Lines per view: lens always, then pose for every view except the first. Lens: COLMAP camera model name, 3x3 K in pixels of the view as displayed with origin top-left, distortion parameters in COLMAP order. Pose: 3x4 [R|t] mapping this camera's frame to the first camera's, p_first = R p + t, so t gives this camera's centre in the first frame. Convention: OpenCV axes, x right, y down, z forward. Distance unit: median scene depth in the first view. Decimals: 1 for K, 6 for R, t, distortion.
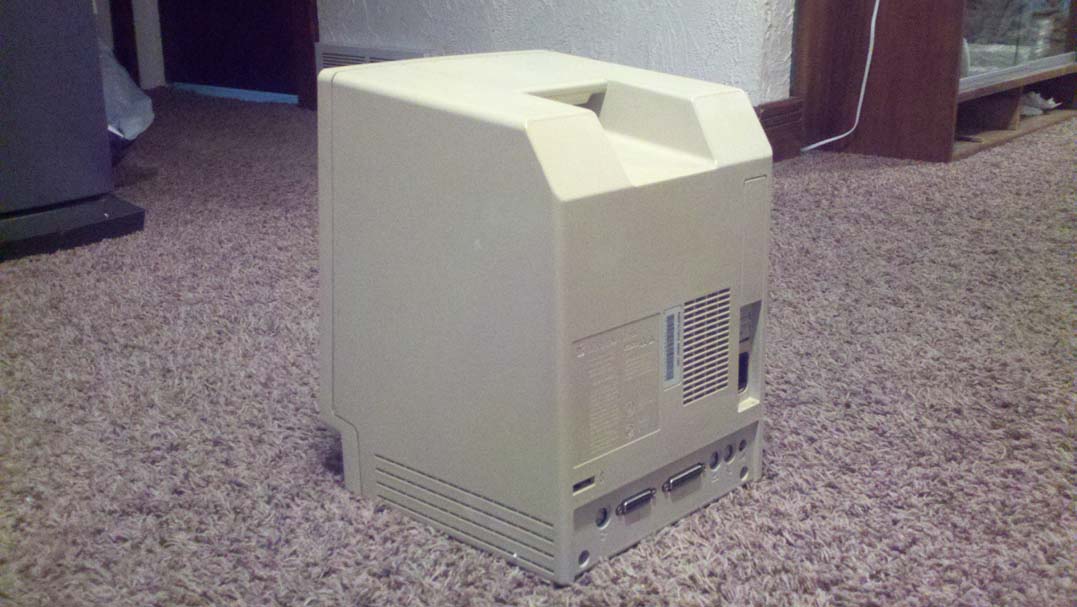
lens RADIAL K [[1187.3, 0, 539.0], [0, 1187.3, 302.7], [0, 0, 1]] dist [-0.025583, 0.000000]
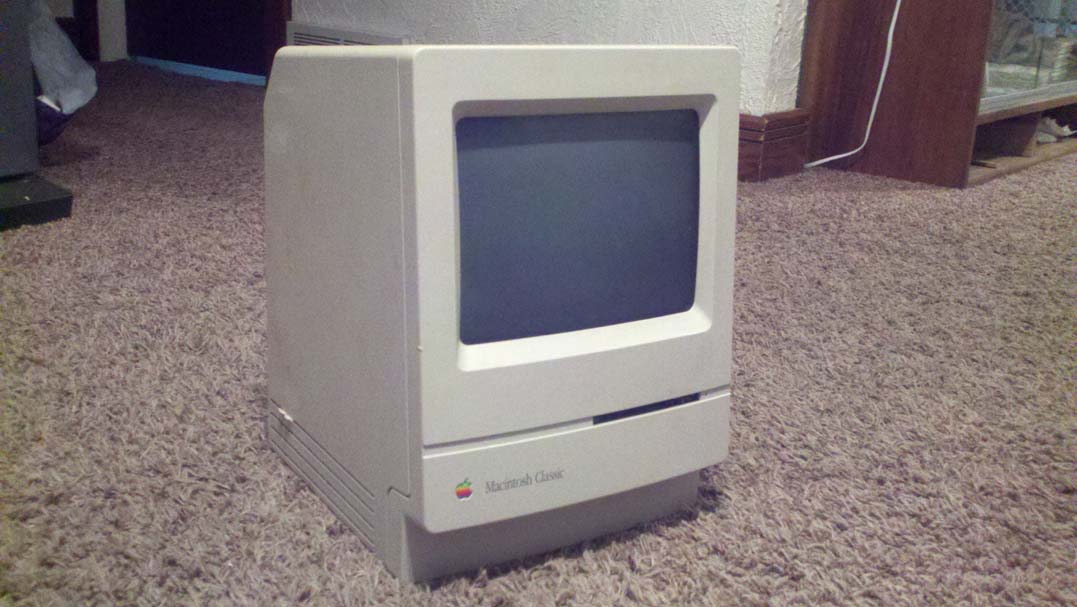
lens RADIAL K [[1187.3, 0, 539.8], [0, 1187.3, 302.8], [0, 0, 1]] dist [-0.025583, 0.000000]
pose [[0.998303, 0.052742, 0.024703, -0.004574], [-0.052780, 0.998606, 0.000879, -0.022379], [-0.024622, -0.002181, 0.999694, 0.147244]]
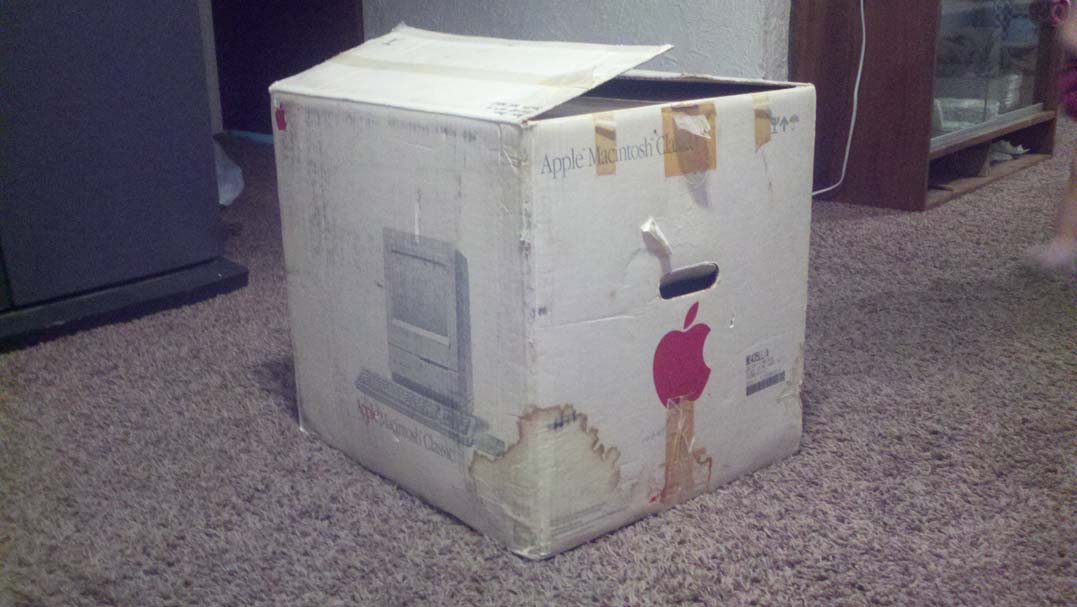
lens RADIAL K [[1187.3, 0, 538.1], [0, 1187.3, 304.5], [0, 0, 1]] dist [-0.025583, 0.000000]
pose [[0.999915, -0.008309, -0.010059, -0.032720], [0.008286, 0.999963, -0.002255, -0.049410], [0.010077, 0.002171, 0.999947, -0.282759]]
